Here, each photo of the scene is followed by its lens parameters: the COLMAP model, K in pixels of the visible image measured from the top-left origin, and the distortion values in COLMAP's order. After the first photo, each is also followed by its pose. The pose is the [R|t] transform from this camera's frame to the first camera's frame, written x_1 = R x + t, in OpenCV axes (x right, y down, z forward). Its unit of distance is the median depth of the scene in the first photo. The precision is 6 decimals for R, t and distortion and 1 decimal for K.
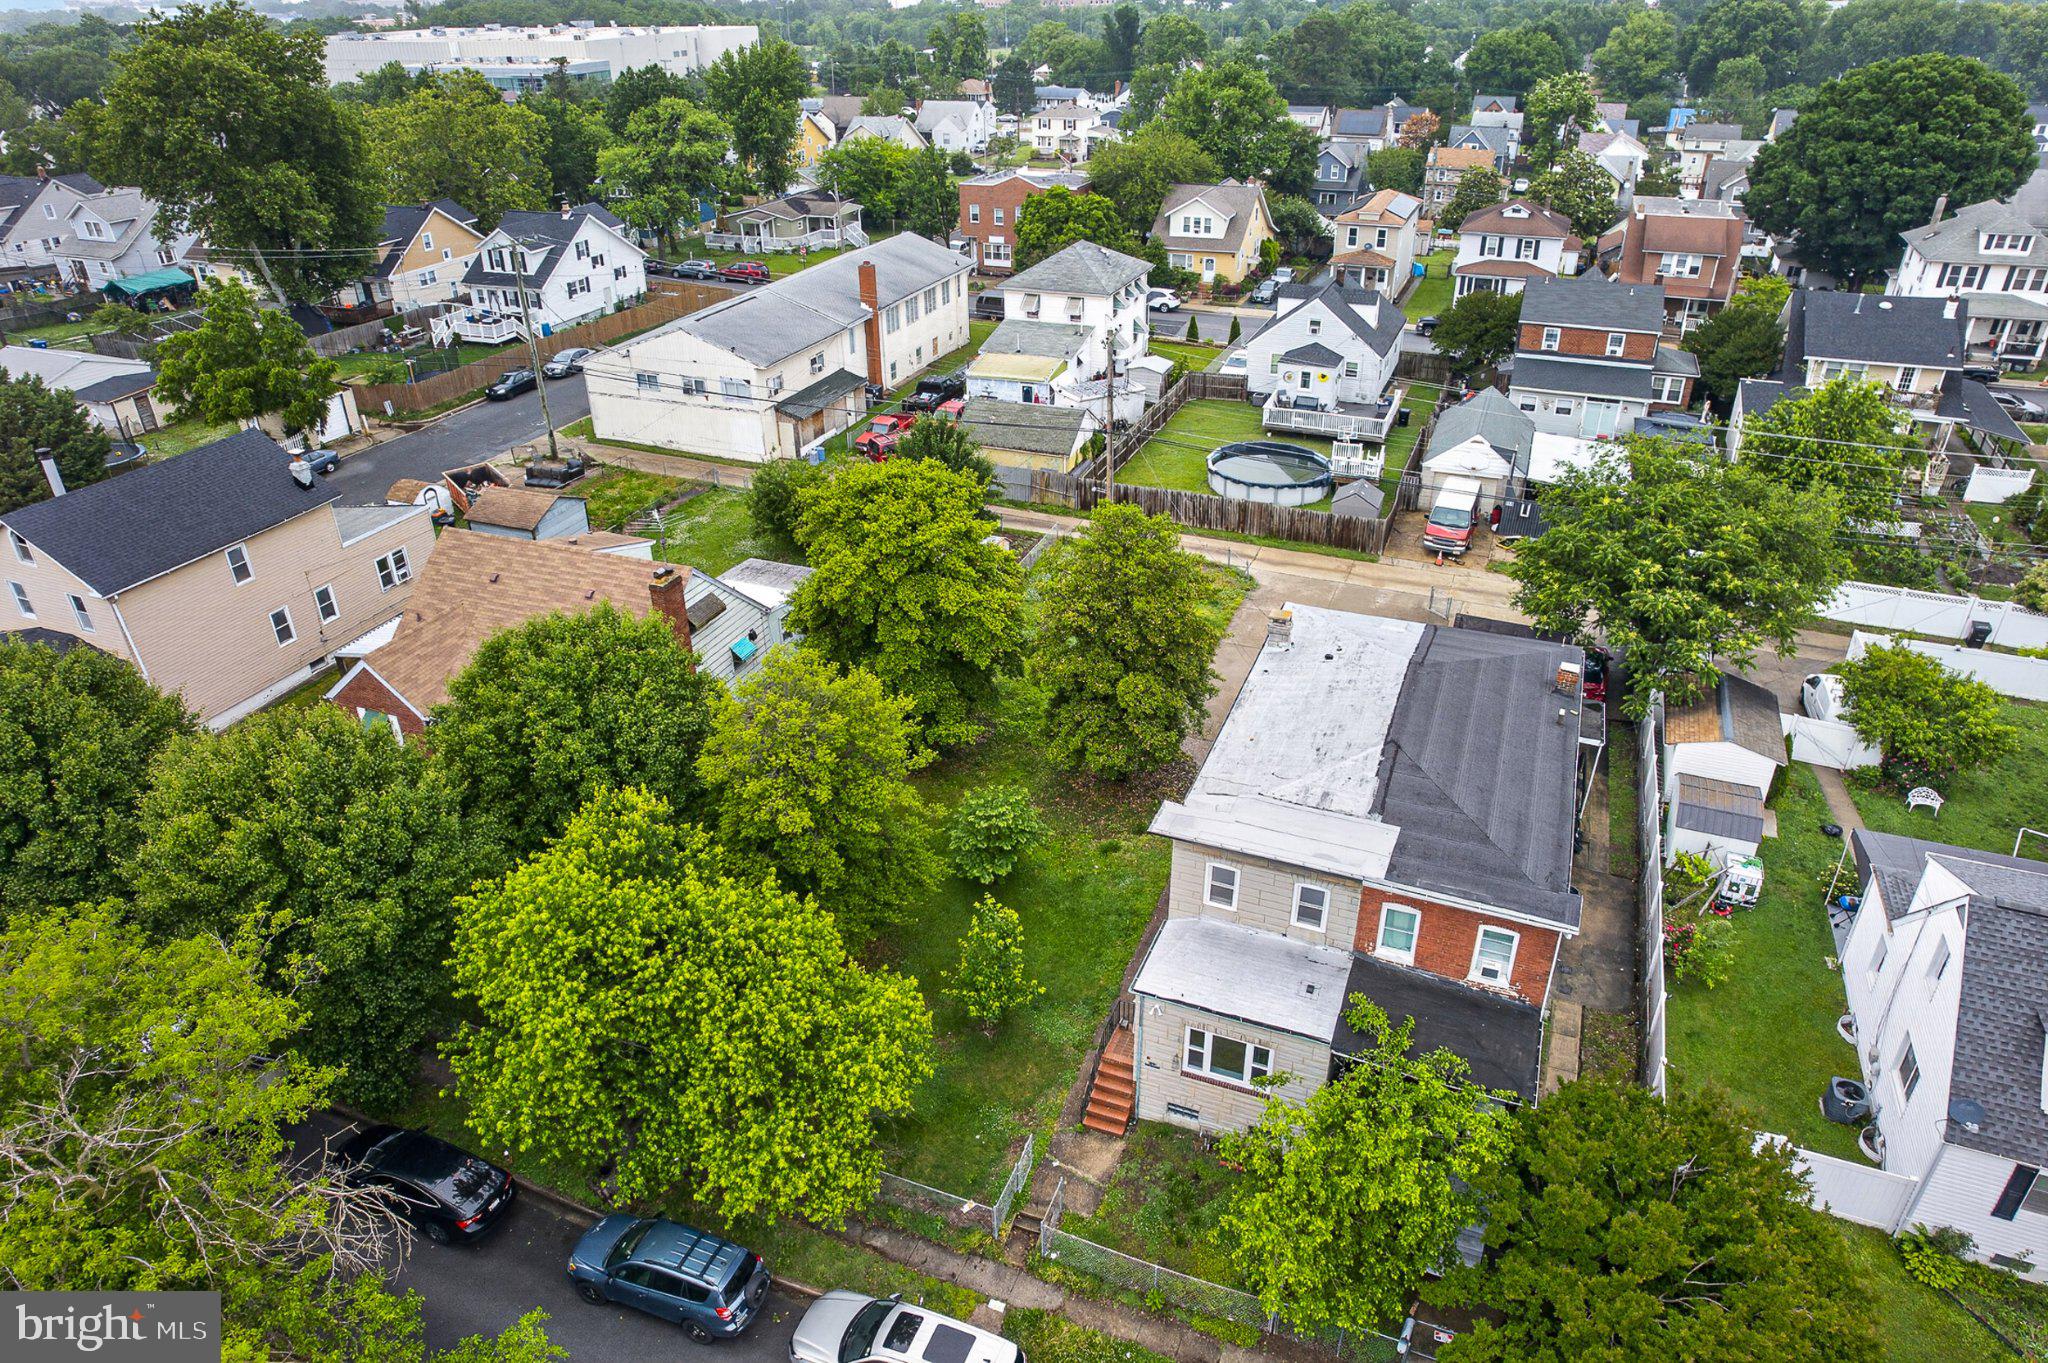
lens RADIAL K [[1313.6, 0, 1030.0], [0, 1313.6, 685.3], [0, 0, 1]] dist [-0.073736, 0.066064]
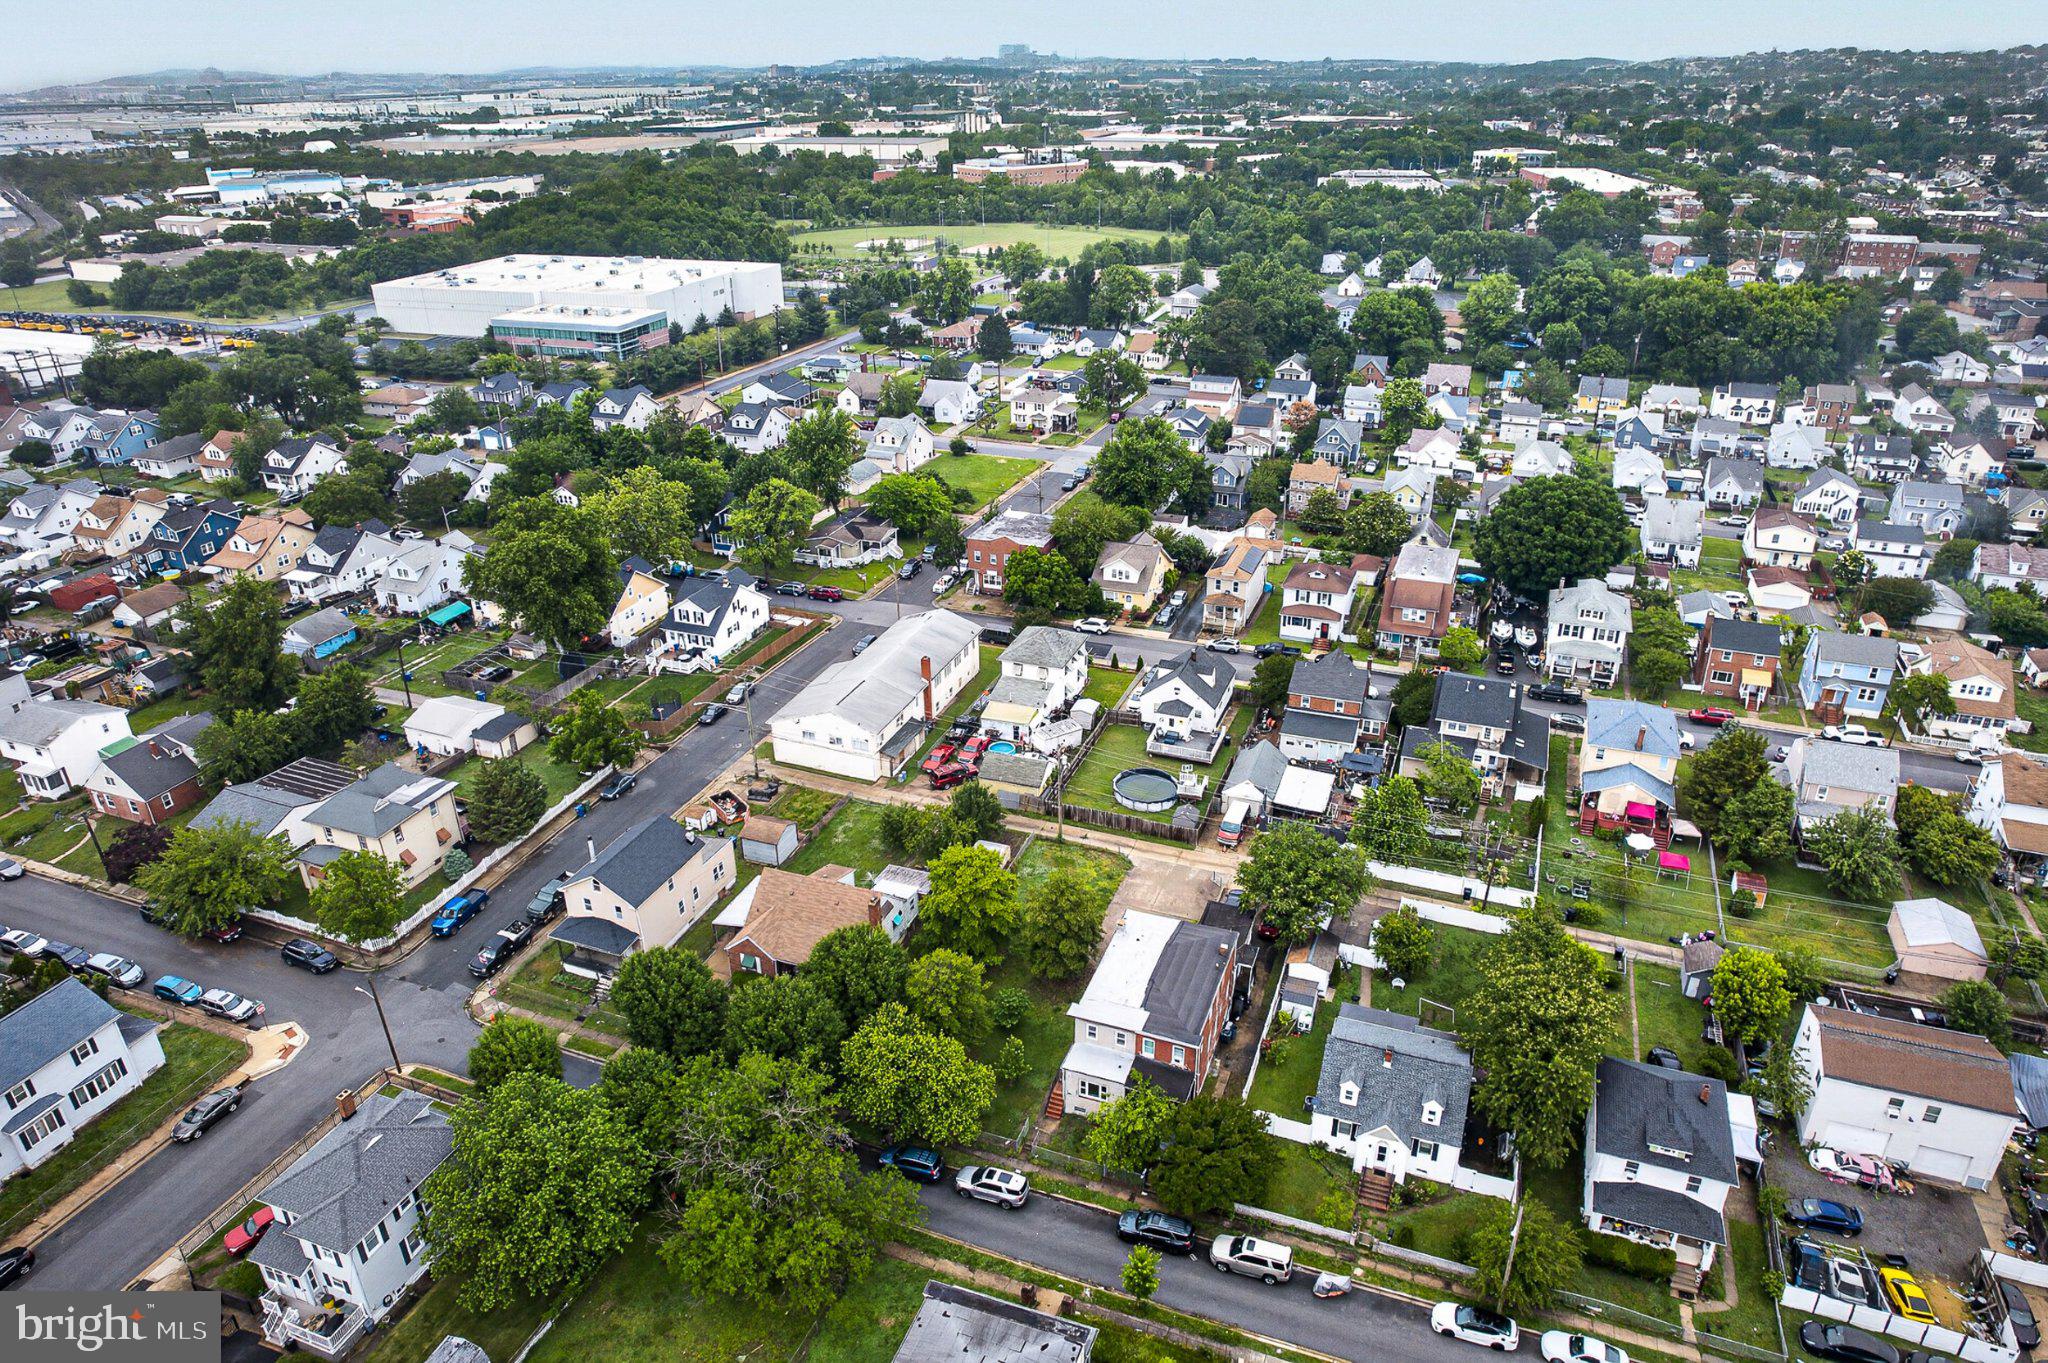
lens RADIAL K [[1313.6, 0, 1030.0], [0, 1313.6, 685.3], [0, 0, 1]] dist [-0.073736, 0.066064]
pose [[0.999779, -0.008742, 0.019101, -0.017136], [0.009793, 0.998402, -0.055655, -0.188970], [-0.018584, 0.055829, 0.998267, -0.806444]]
